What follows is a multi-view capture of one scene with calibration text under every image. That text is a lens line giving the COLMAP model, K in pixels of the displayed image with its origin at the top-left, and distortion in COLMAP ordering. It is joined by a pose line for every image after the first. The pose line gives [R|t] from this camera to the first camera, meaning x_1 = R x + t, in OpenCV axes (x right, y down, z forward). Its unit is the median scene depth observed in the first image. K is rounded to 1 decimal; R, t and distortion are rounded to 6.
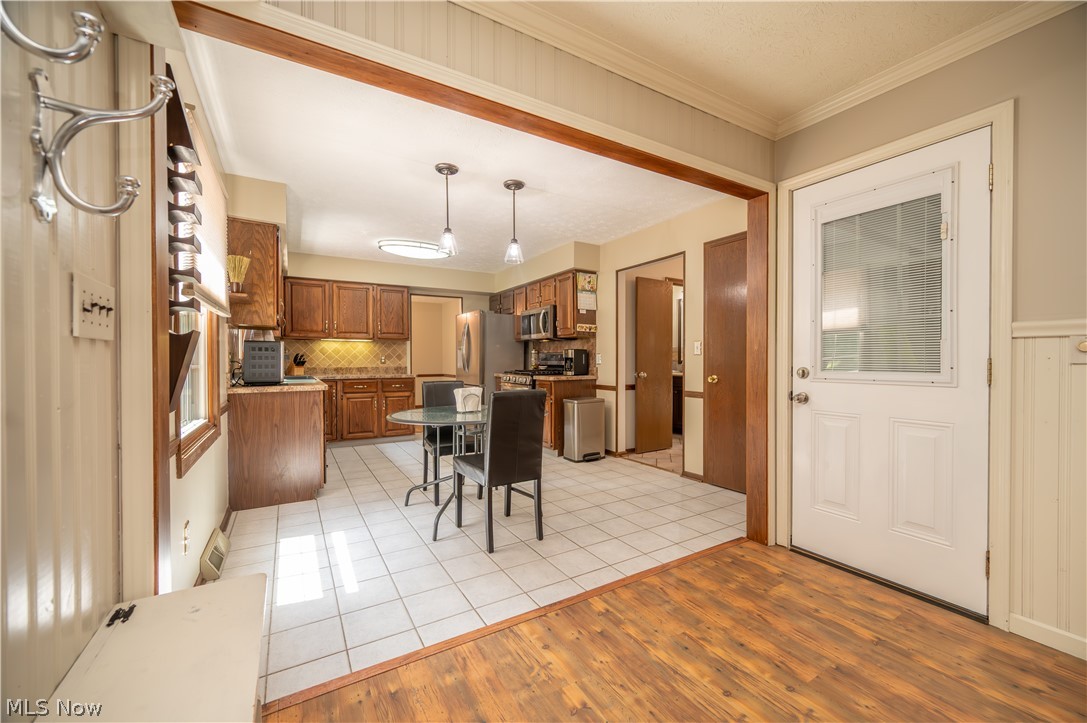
lens RADIAL K [[429.8, 0, 545.7], [0, 429.8, 372.2], [0, 0, 1]] dist [-0.003709, -0.000276]
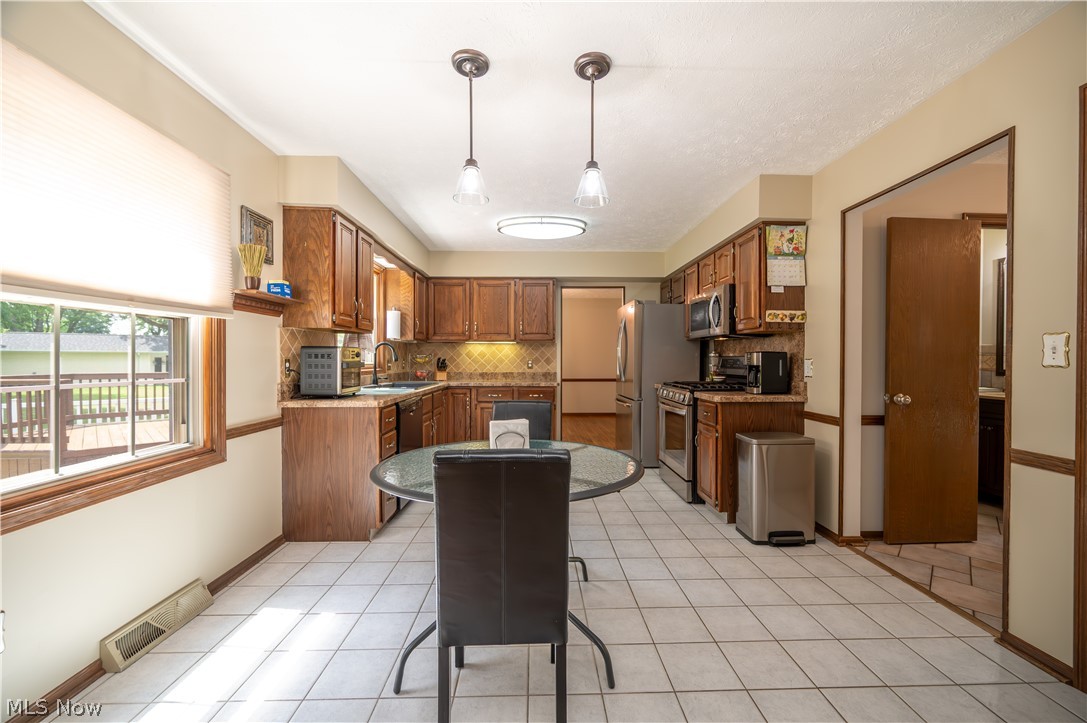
lens RADIAL K [[429.8, 0, 547.1], [0, 429.8, 365.7], [0, 0, 1]] dist [-0.003709, -0.000276]
pose [[0.871308, 0.010902, -0.490615, 0.099908], [-0.017636, 0.999803, -0.009105, -0.022540], [0.490419, 0.016586, 0.871329, 0.310247]]
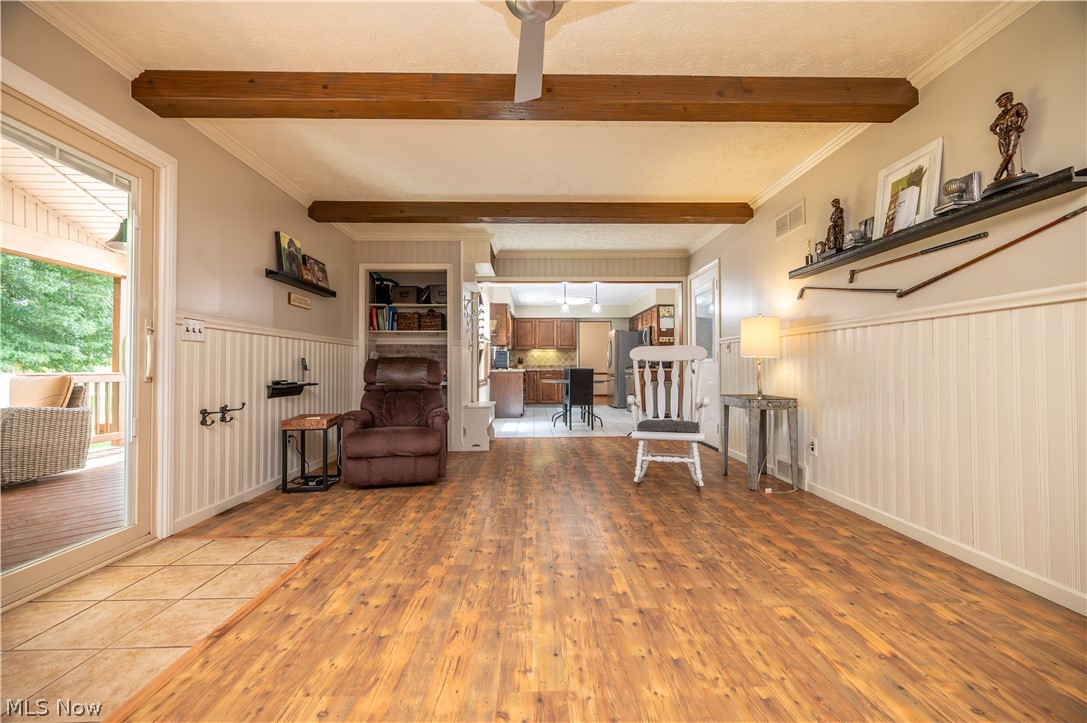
lens RADIAL K [[429.8, 0, 536.8], [0, 429.8, 363.6], [0, 0, 1]] dist [-0.003709, -0.000276]
pose [[0.862888, -0.005022, -0.505369, 0.493678], [-0.015978, 0.999180, -0.037210, 0.058237], [0.505142, 0.040183, 0.862100, -0.662806]]
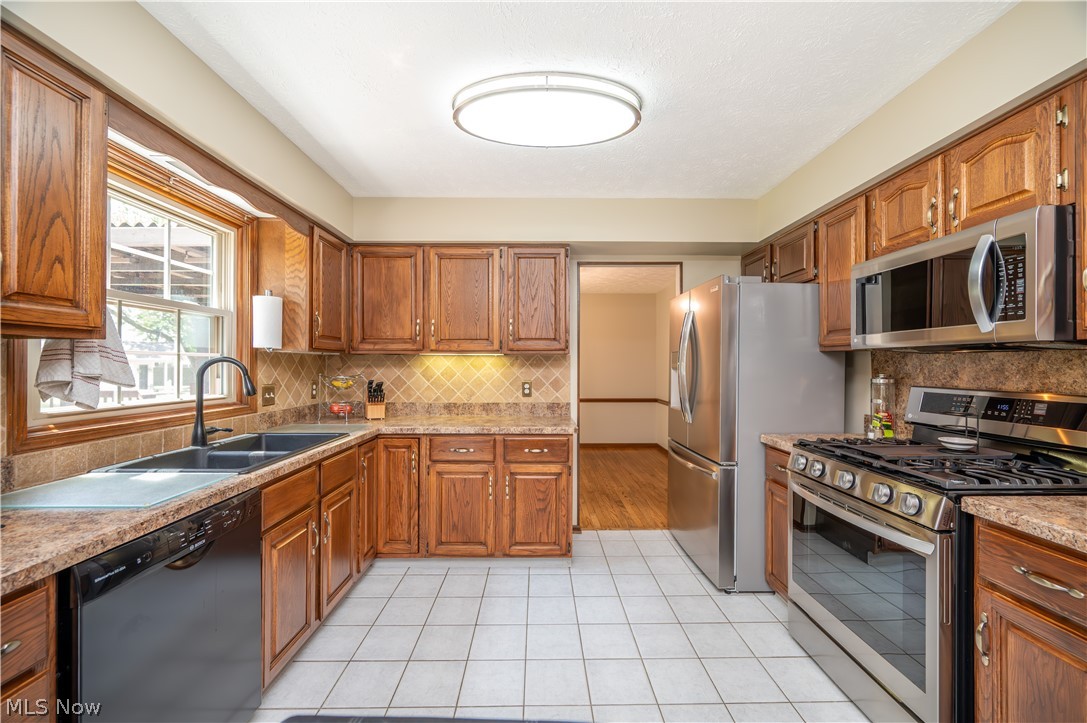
lens RADIAL K [[429.8, 0, 544.8], [0, 429.8, 363.1], [0, 0, 1]] dist [-0.003709, -0.000276]
pose [[0.864611, 0.002314, -0.502437, -0.113027], [-0.019807, 0.999369, -0.029482, -0.057211], [0.502052, 0.035443, 0.864111, 0.674203]]
